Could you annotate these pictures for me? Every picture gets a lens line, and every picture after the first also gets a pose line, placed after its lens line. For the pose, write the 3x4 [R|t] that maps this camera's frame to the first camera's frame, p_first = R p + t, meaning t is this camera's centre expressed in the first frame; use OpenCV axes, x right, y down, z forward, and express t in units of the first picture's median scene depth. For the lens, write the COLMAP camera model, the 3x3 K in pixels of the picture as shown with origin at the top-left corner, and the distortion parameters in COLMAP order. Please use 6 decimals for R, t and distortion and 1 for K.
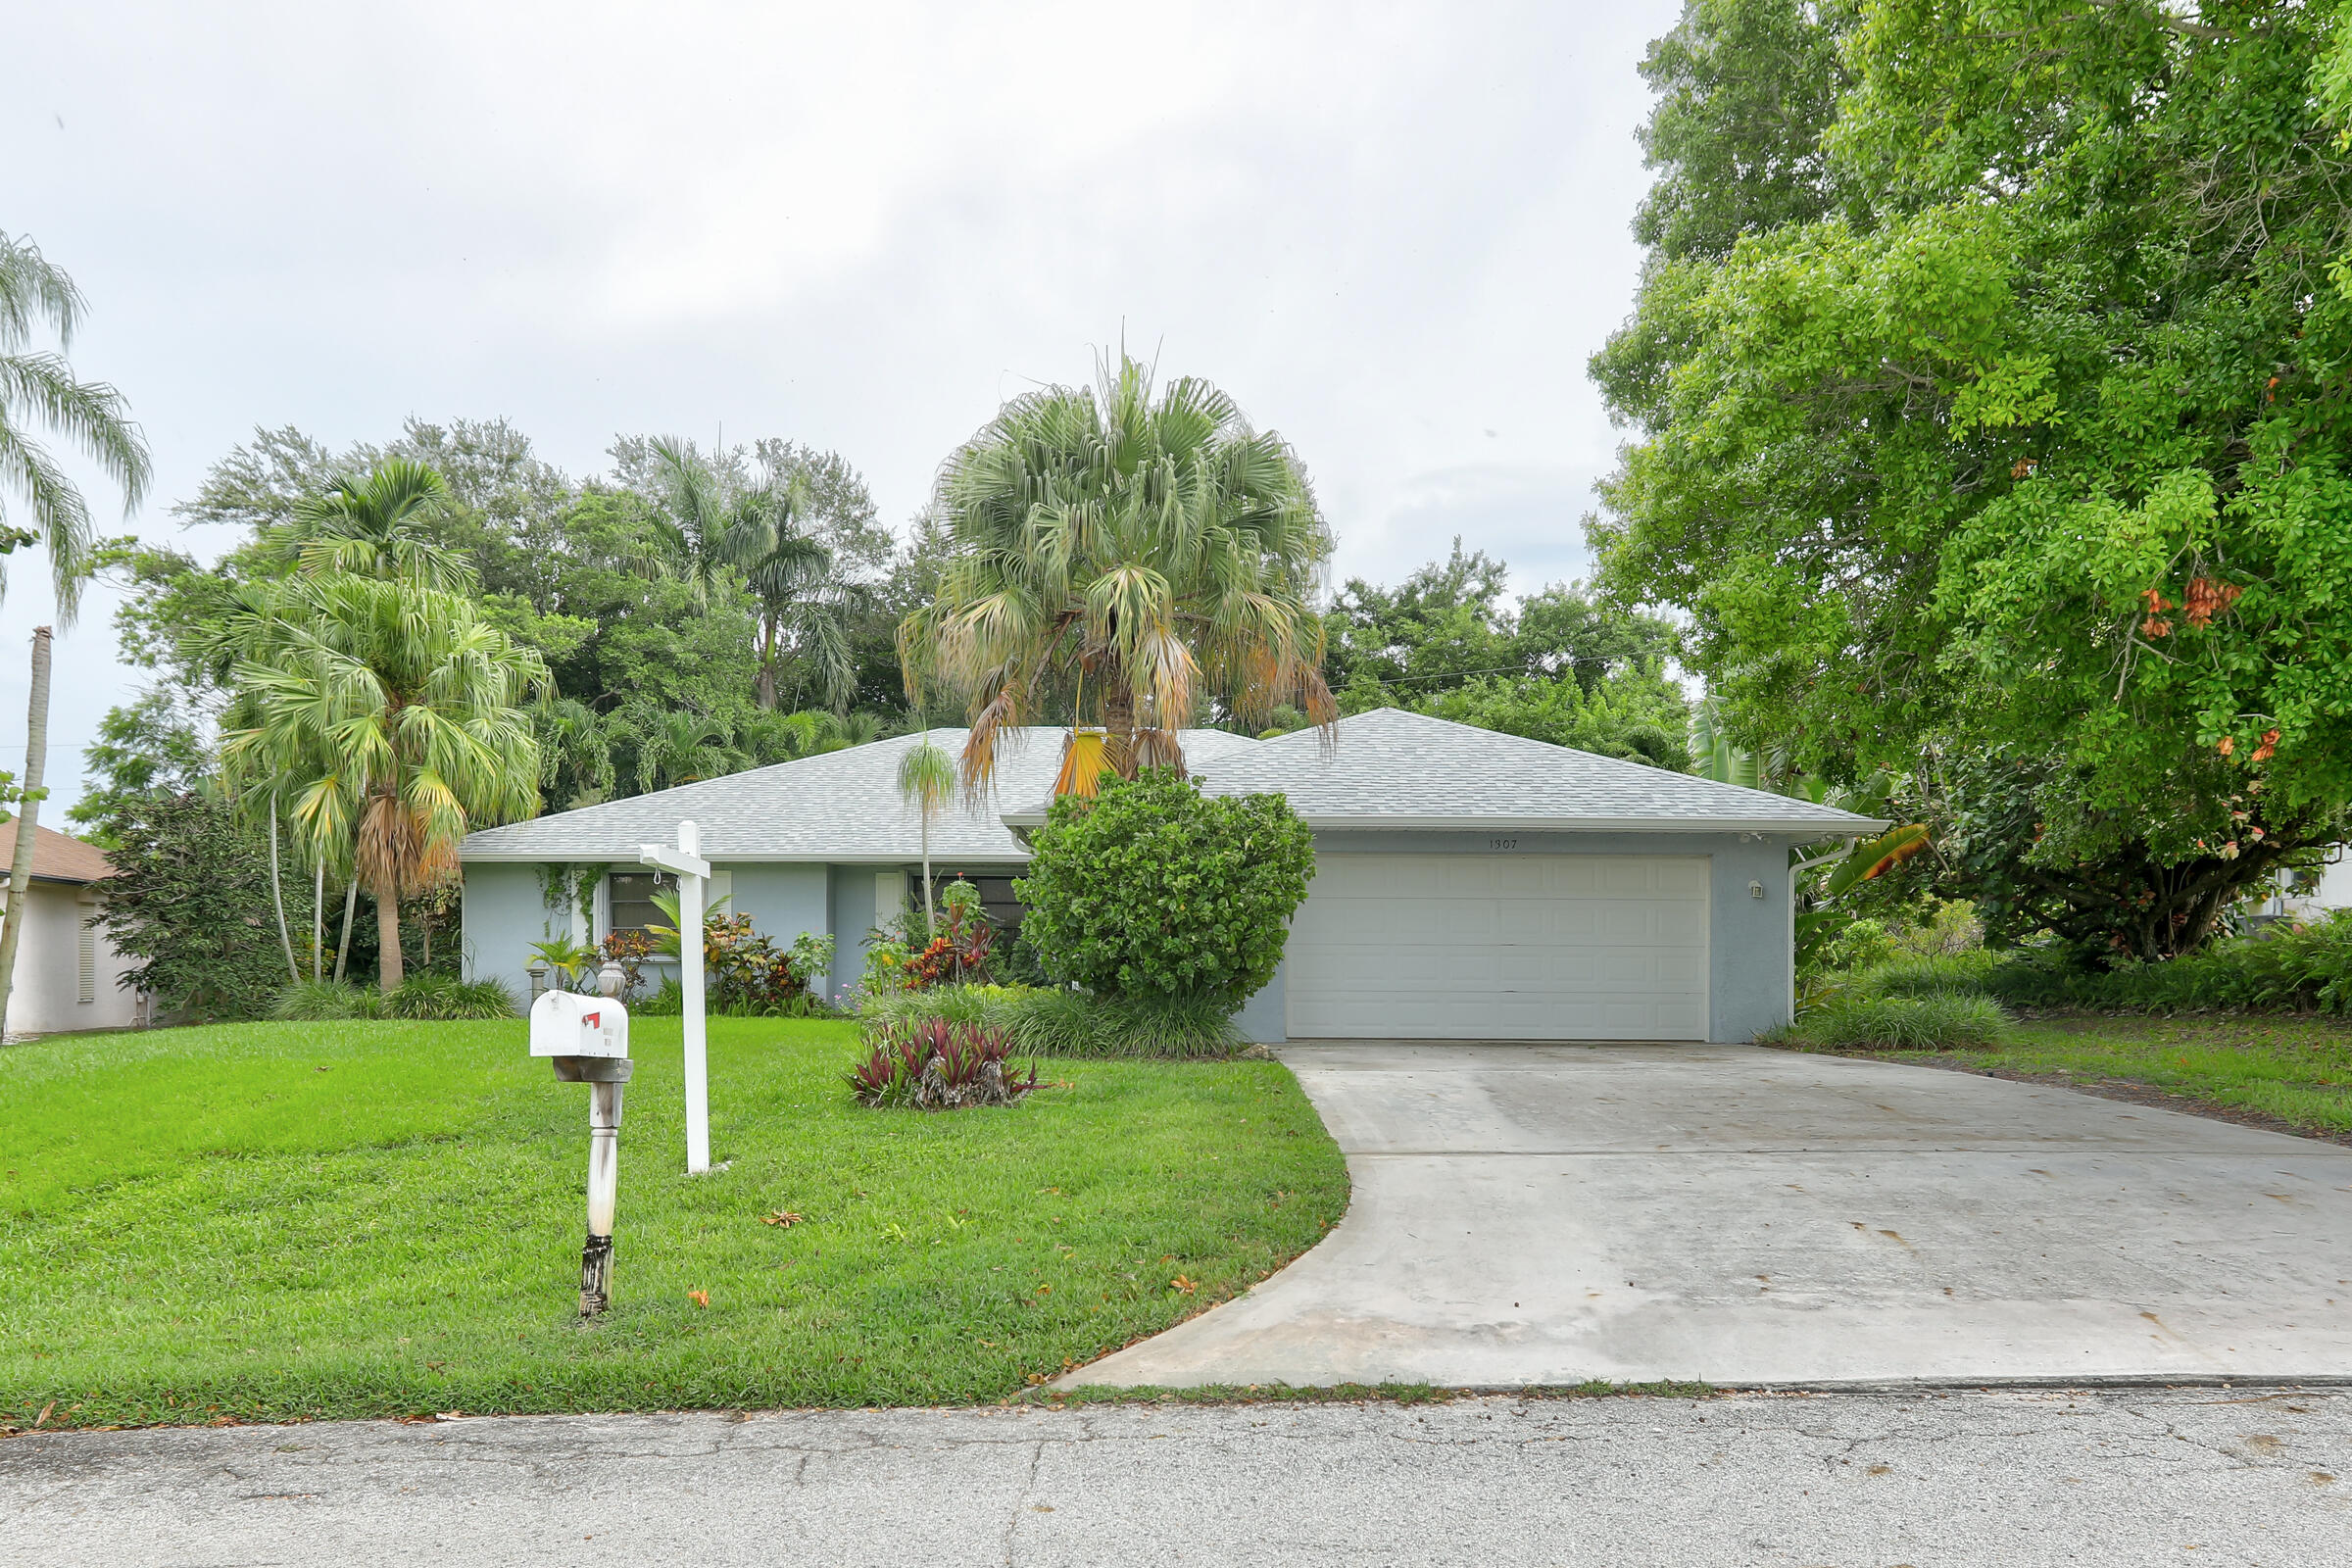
lens RADIAL K [[1532.8, 0, 1222.0], [0, 1532.8, 975.1], [0, 0, 1]] dist [0.000288, 0.009104]
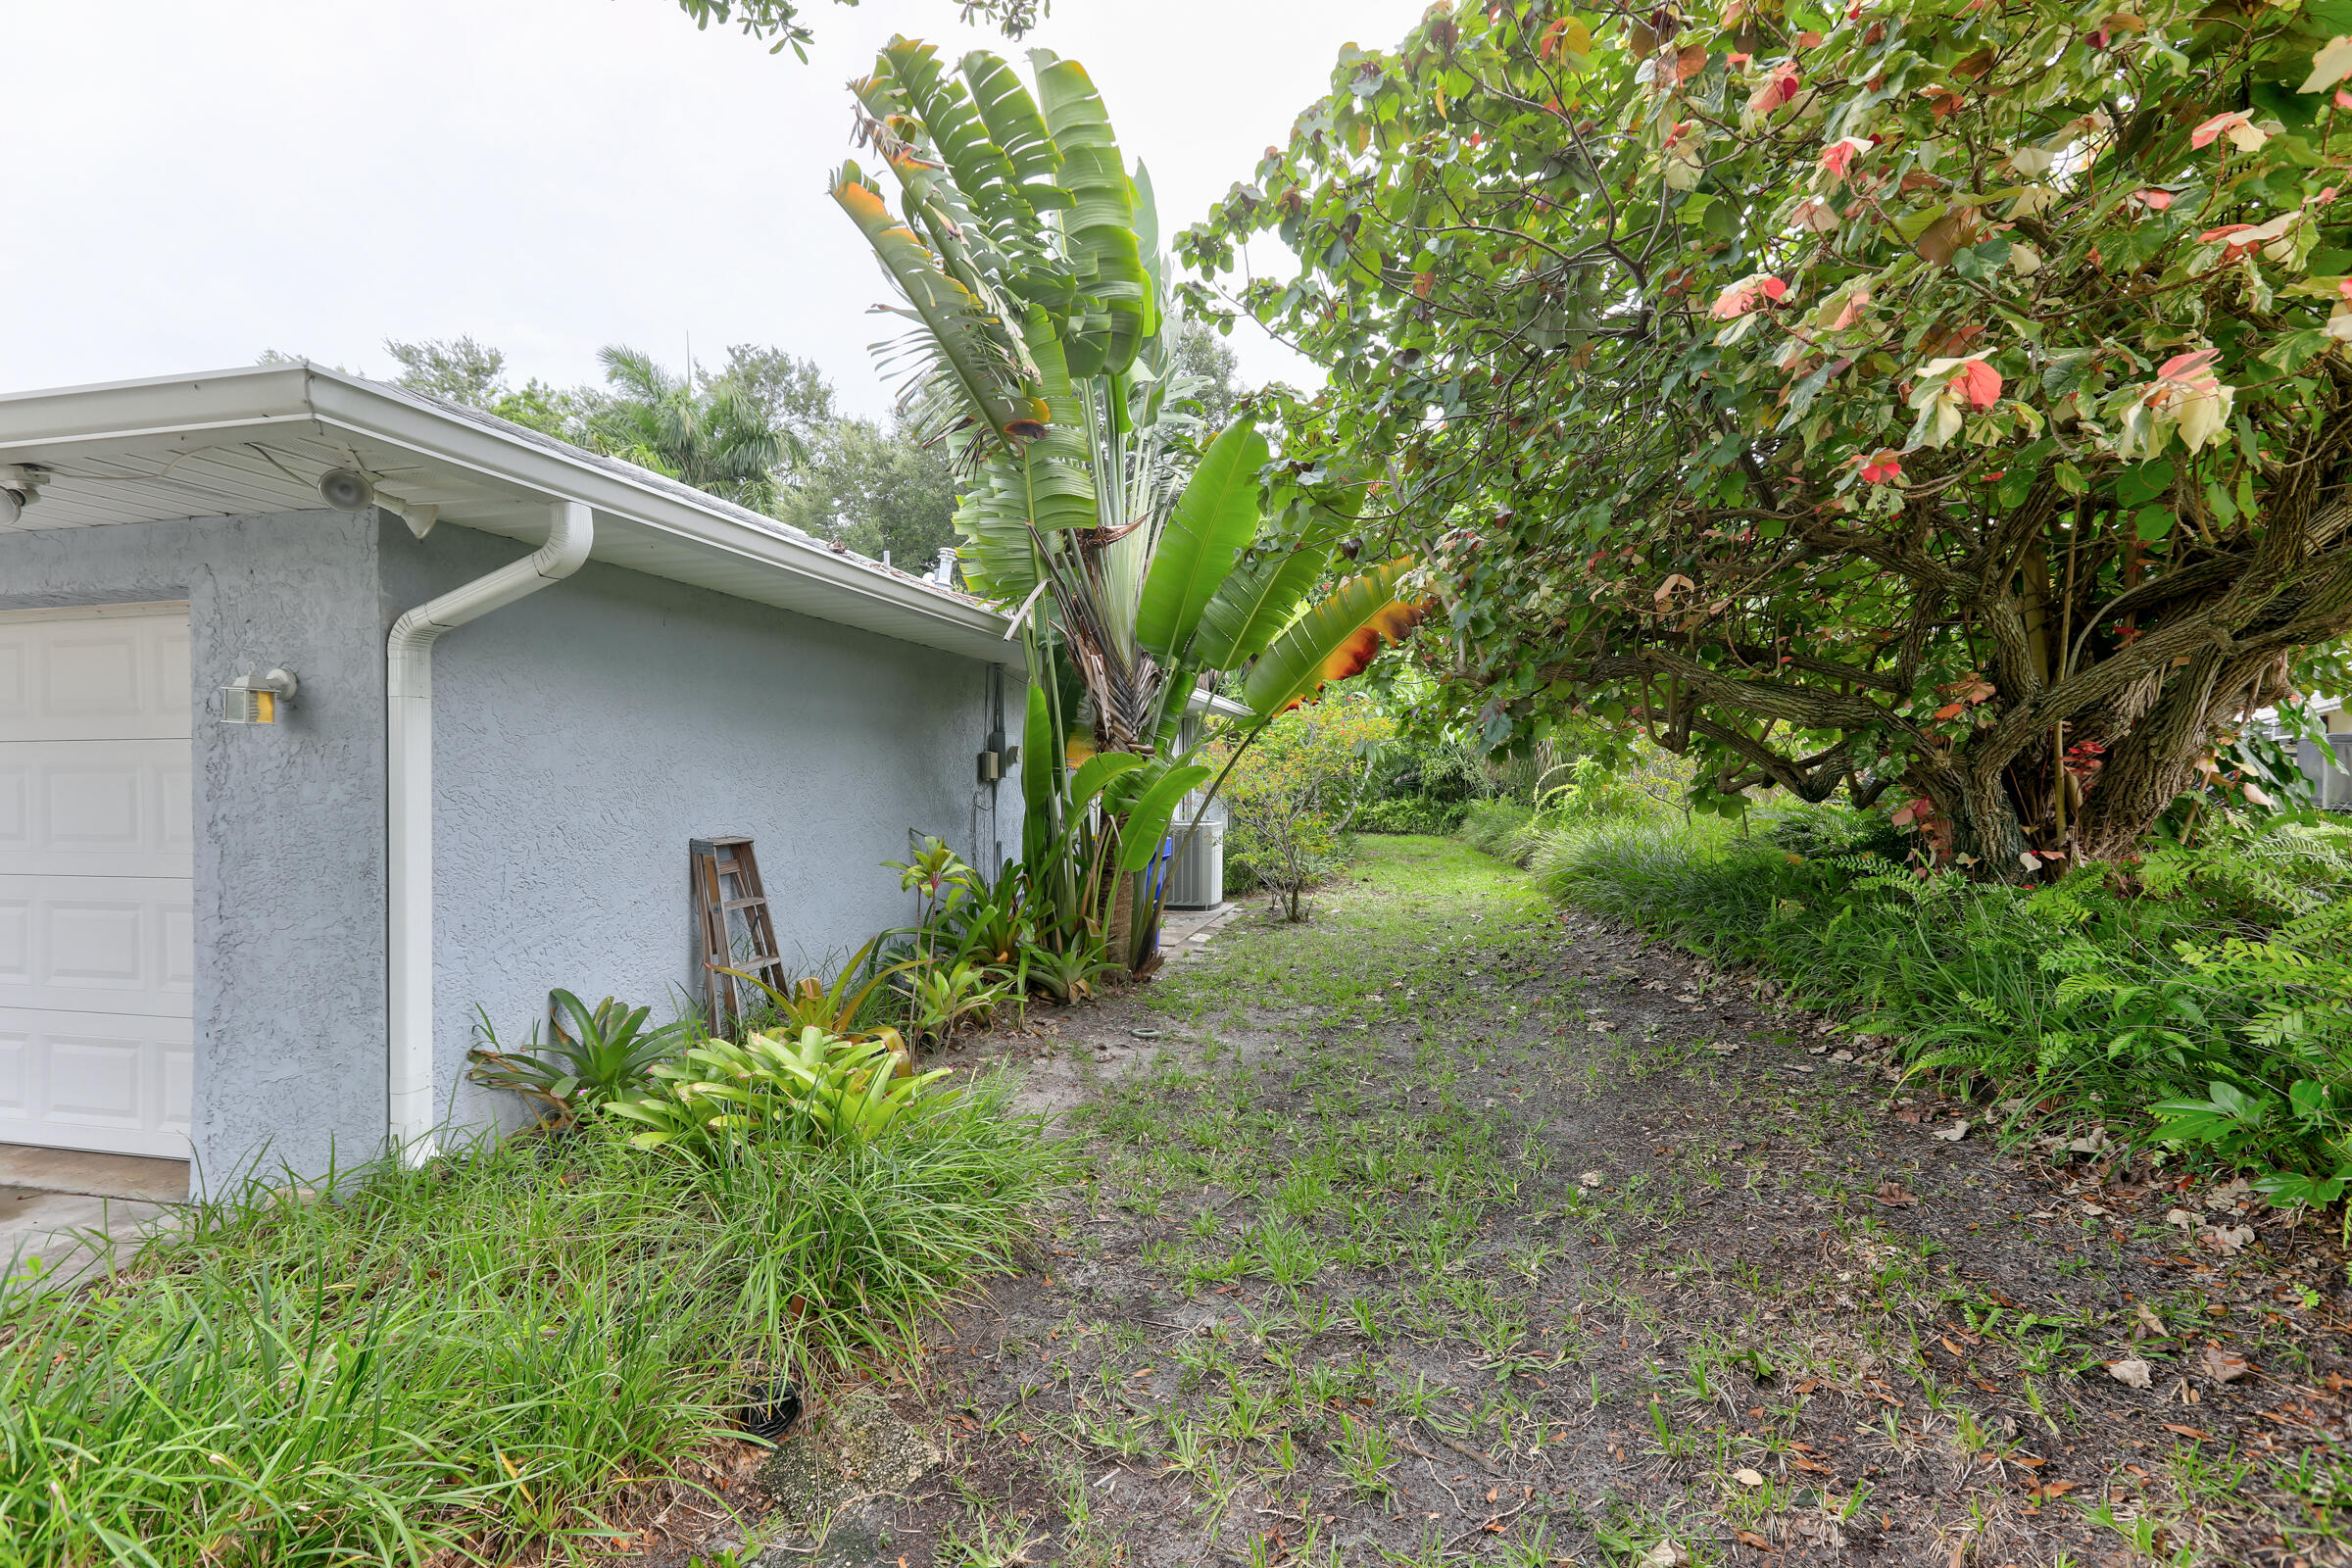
lens RADIAL K [[1055.8, 0, 1171.7], [0, 1055.8, 779.1], [0, 0, 1]] dist [0.017096, 0.003418]
pose [[0.970862, -0.010537, -0.239408, 0.469361], [0.009117, 0.999934, -0.007035, -0.030631], [0.239466, 0.004648, 0.970894, 0.697325]]
